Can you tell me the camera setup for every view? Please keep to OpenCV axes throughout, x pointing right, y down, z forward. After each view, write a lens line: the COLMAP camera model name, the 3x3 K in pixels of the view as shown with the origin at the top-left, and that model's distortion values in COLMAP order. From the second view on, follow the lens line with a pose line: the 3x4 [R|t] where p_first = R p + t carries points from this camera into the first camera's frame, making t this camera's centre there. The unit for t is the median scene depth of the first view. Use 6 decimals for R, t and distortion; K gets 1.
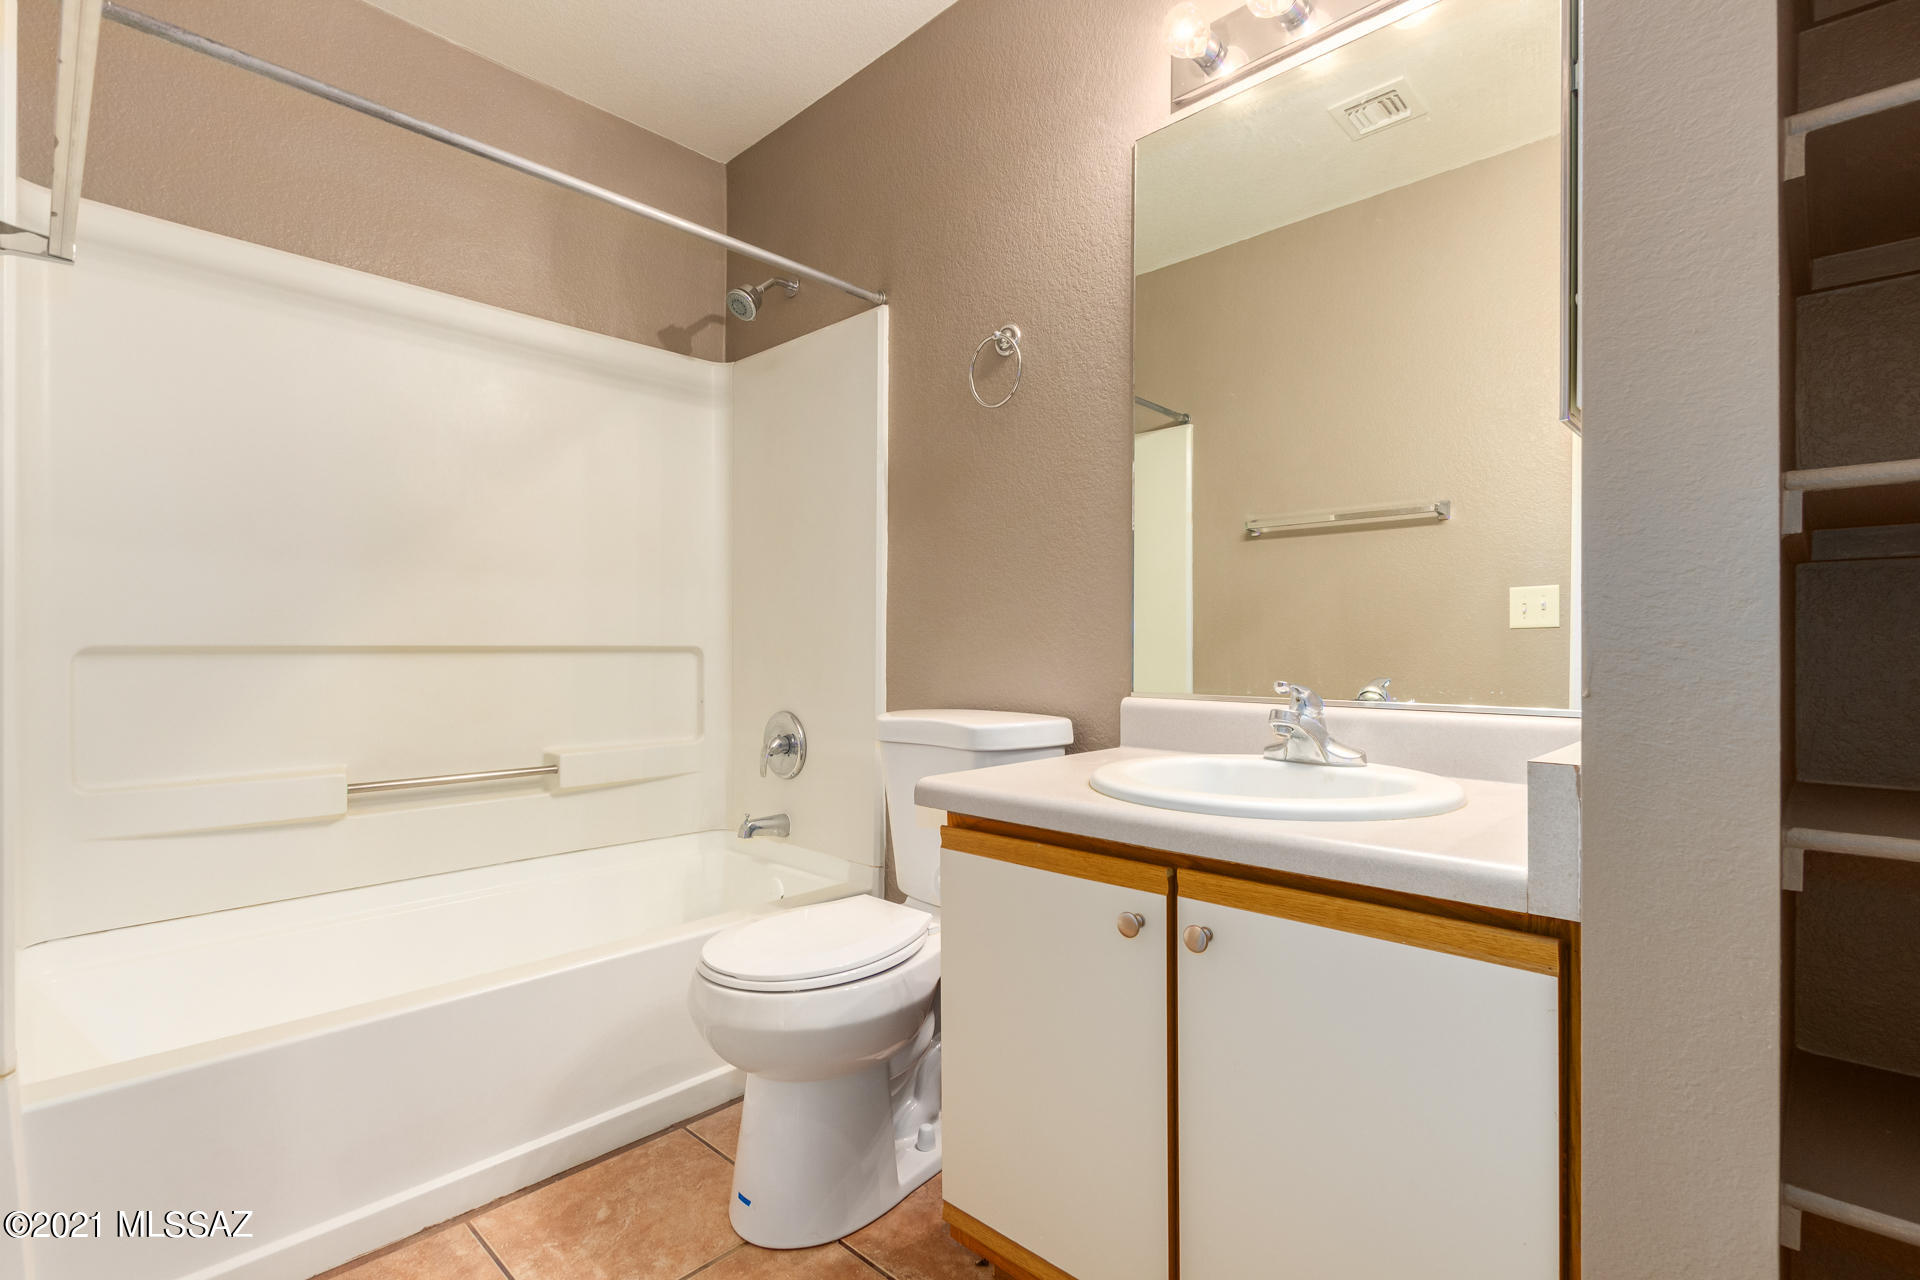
lens RADIAL K [[901.5, 0, 957.6], [0, 901.5, 653.0], [0, 0, 1]] dist [0.001142, -0.000129]
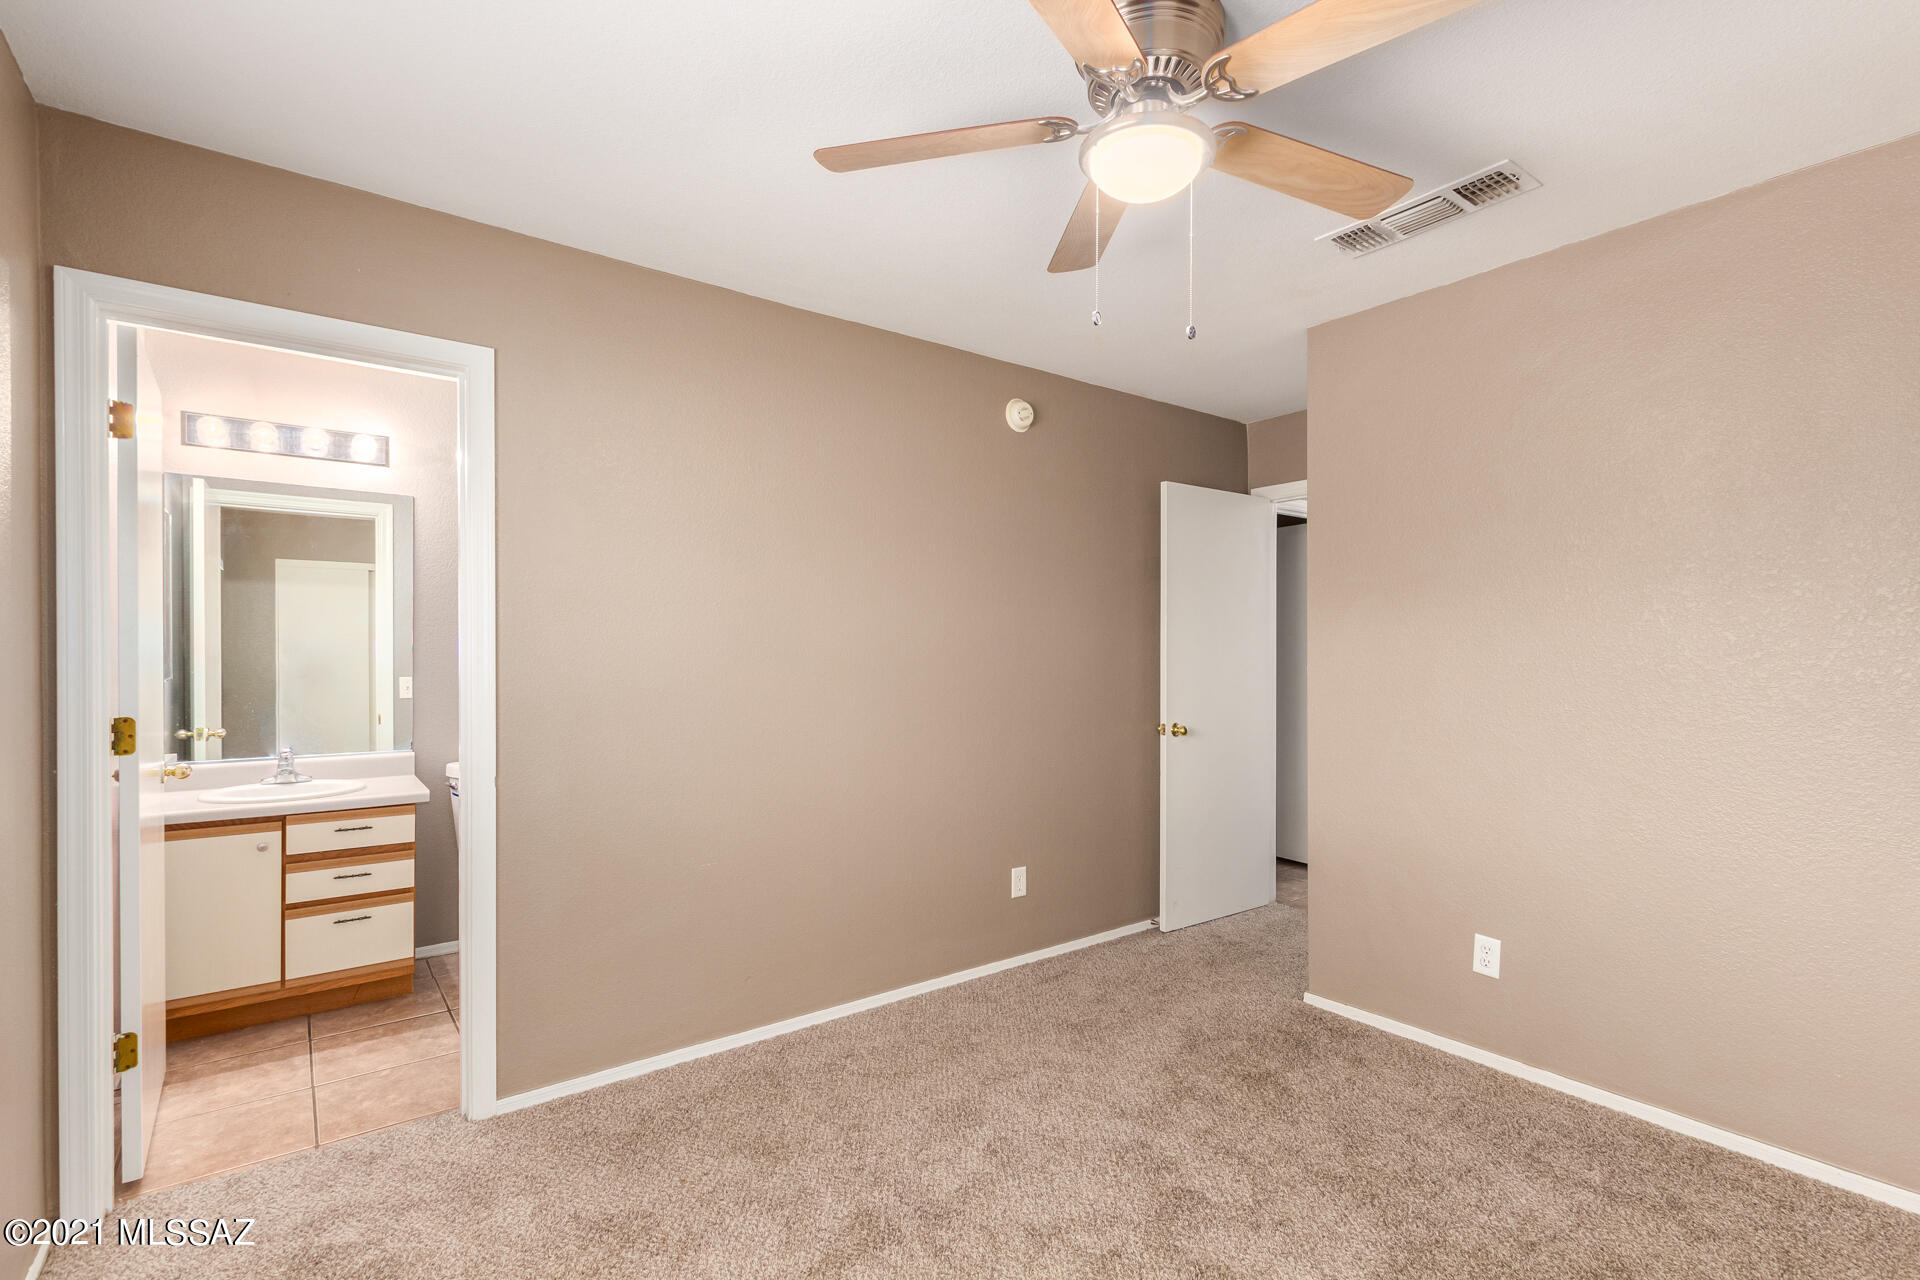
lens RADIAL K [[901.5, 0, 957.6], [0, 901.5, 653.0], [0, 0, 1]] dist [0.001142, -0.000129]
pose [[0.164912, -0.002870, 0.986304, -1.946821], [-0.006415, 0.999971, 0.003982, -0.290002], [-0.986287, -0.006984, 0.164888, -1.407378]]
